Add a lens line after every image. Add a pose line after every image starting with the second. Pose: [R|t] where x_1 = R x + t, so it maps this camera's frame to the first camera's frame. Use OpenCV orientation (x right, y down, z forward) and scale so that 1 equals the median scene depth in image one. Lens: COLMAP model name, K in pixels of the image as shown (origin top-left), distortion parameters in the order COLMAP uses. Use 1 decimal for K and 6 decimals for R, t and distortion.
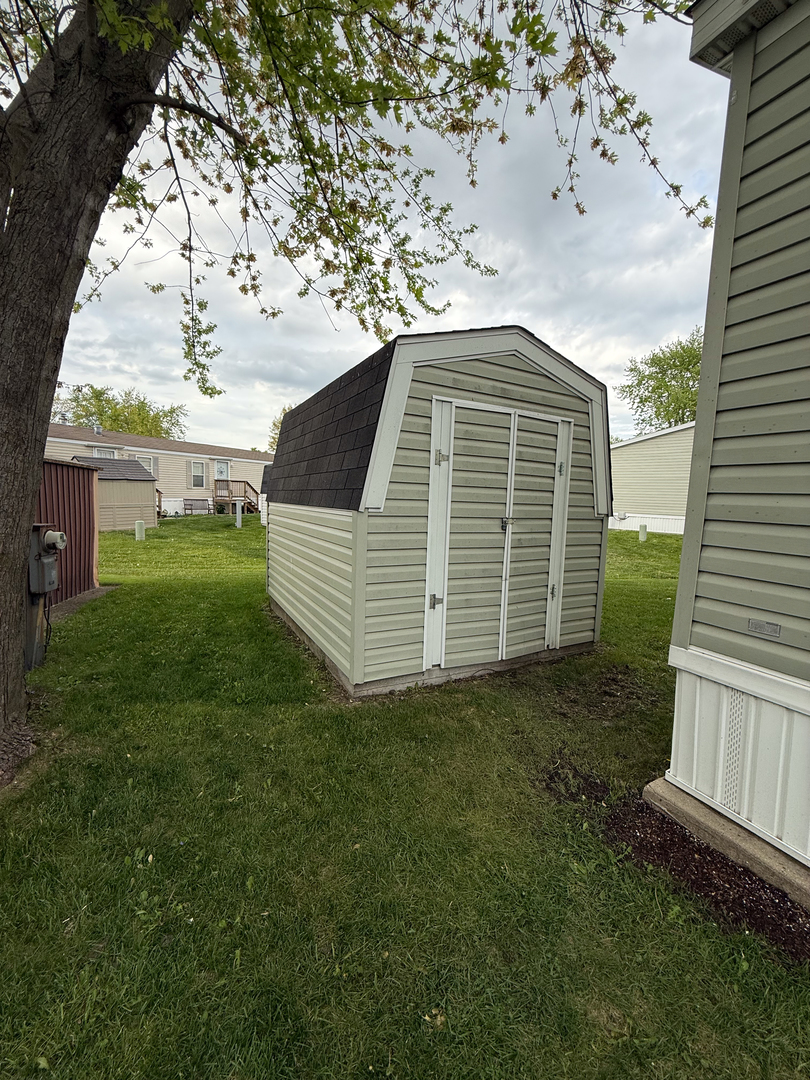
lens RADIAL K [[429.7, 0, 405.0], [0, 429.7, 540.0], [0, 0, 1]] dist [-0.000840, -0.000082]
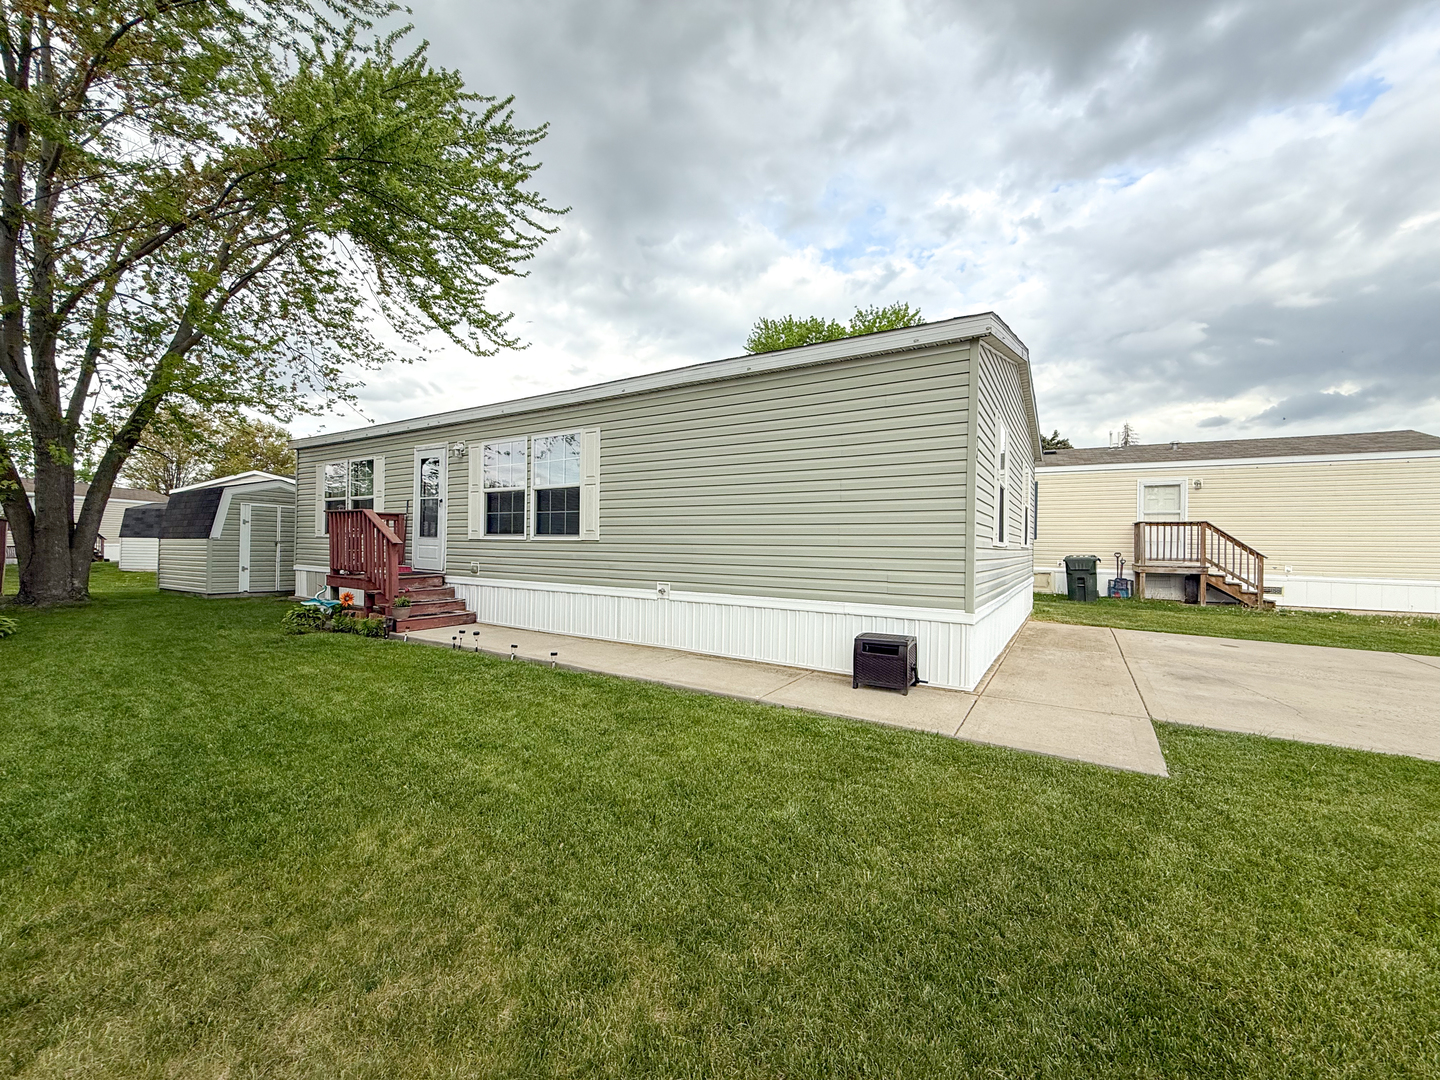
lens RADIAL K [[573.0, 0, 720.0], [0, 573.0, 540.0], [0, 0, 1]] dist [-0.000840, -0.000082]
pose [[0.884222, 0.000868, 0.467067, 1.107037], [0.043418, 0.995516, -0.084046, 0.410406], [-0.465045, 0.094595, 0.880219, -3.958025]]
